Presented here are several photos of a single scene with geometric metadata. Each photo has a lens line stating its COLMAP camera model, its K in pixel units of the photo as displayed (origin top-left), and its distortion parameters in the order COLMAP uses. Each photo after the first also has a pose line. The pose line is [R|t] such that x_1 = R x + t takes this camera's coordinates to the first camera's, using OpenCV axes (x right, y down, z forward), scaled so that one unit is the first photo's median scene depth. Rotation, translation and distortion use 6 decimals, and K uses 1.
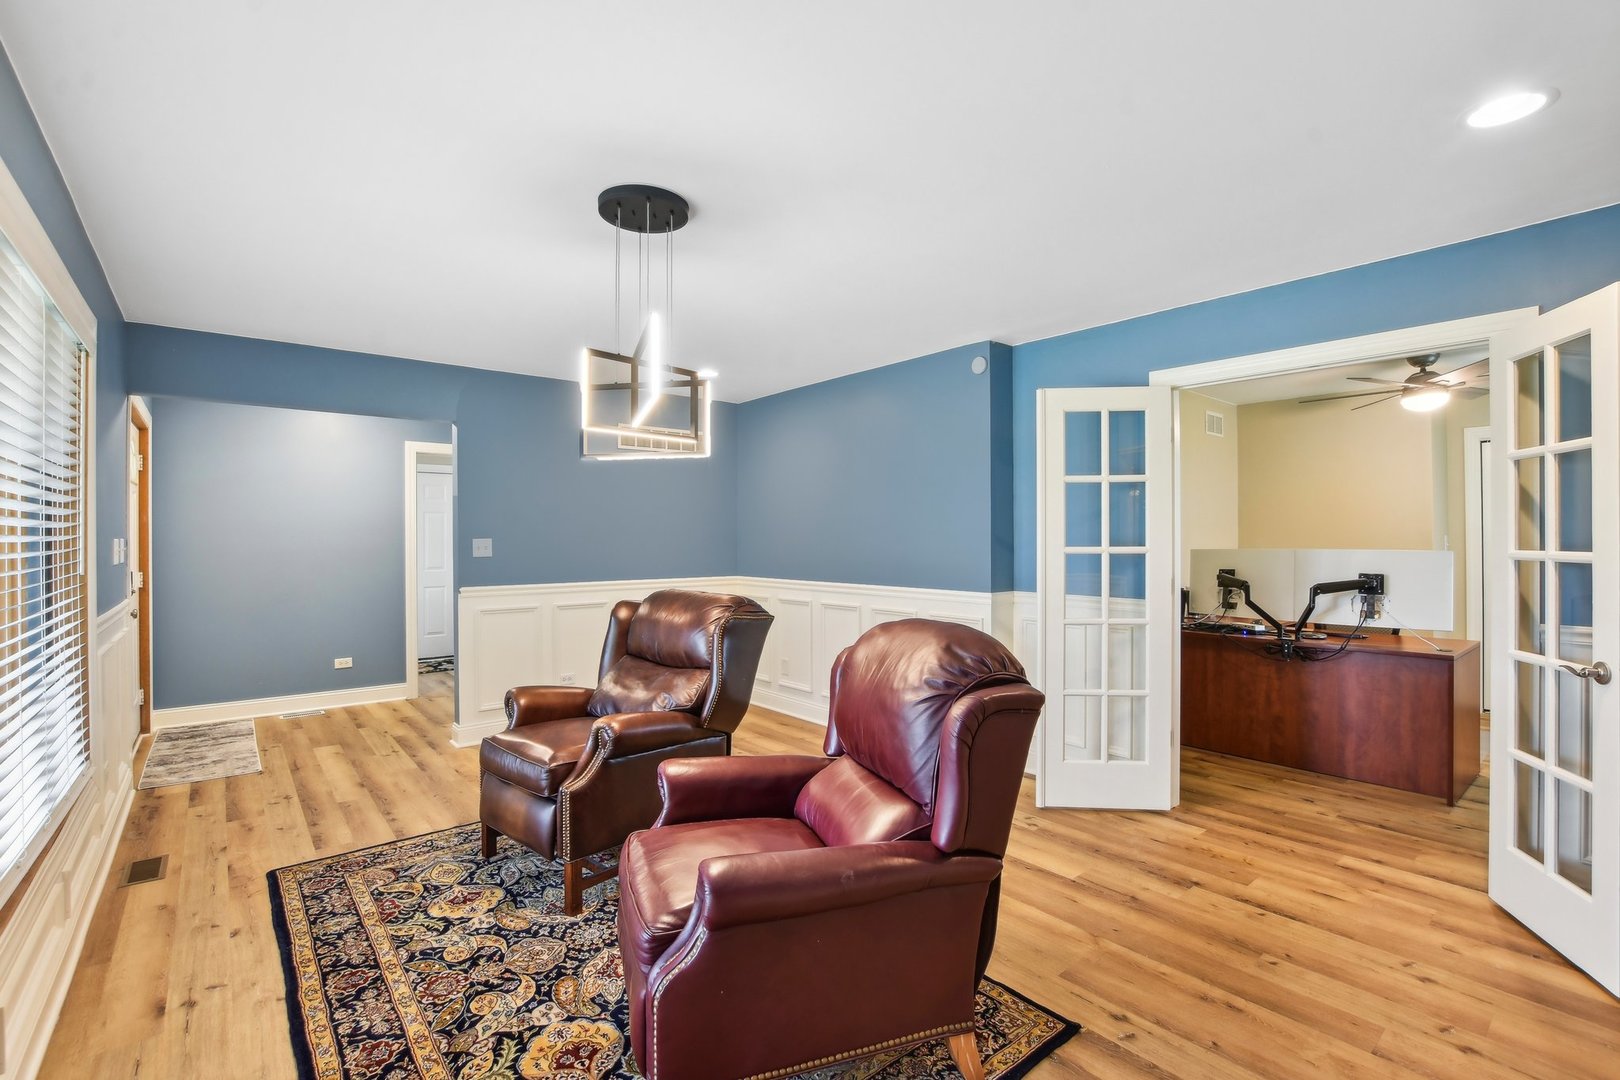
lens RADIAL K [[736.3, 0, 814.9], [0, 736.3, 538.0], [0, 0, 1]] dist [-0.022558, 0.000278]
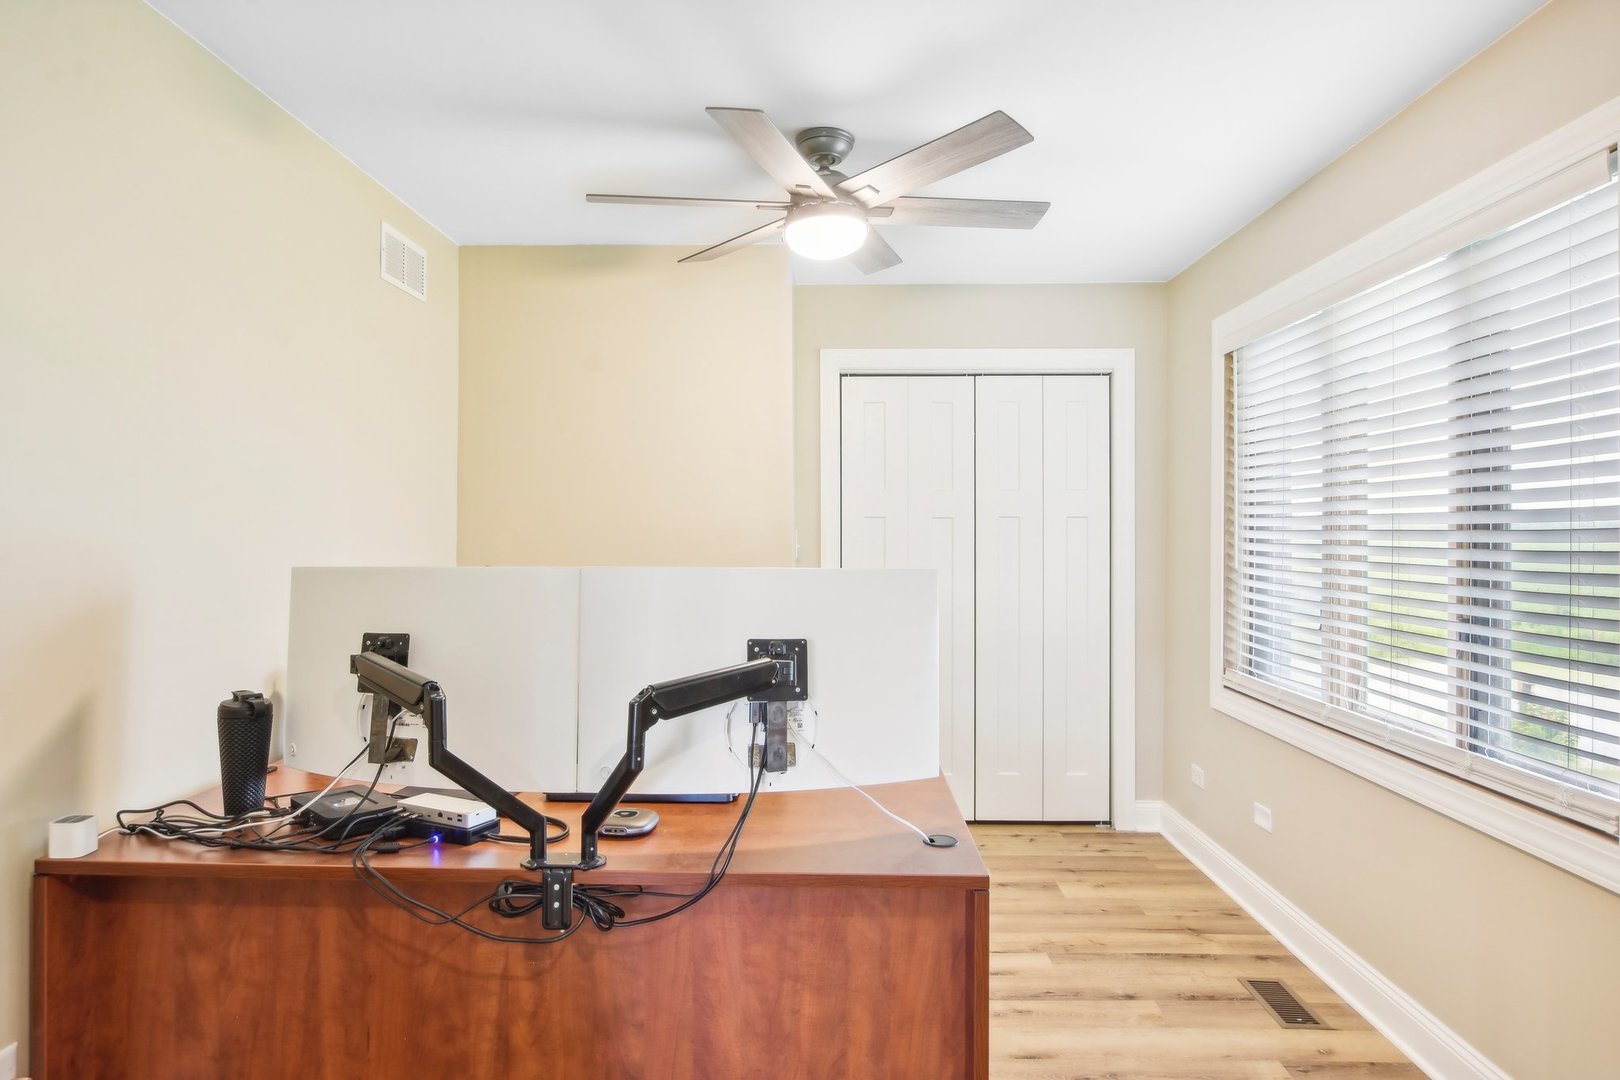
lens RADIAL K [[874.5, 0, 813.0], [0, 874.5, 534.1], [0, 0, 1]] dist [-0.002136, -0.000331]
pose [[0.643058, 0.004884, 0.765802, 0.429951], [-0.008351, 0.999965, 0.000636, -0.002116], [-0.765772, -0.006805, 0.643076, 0.675733]]
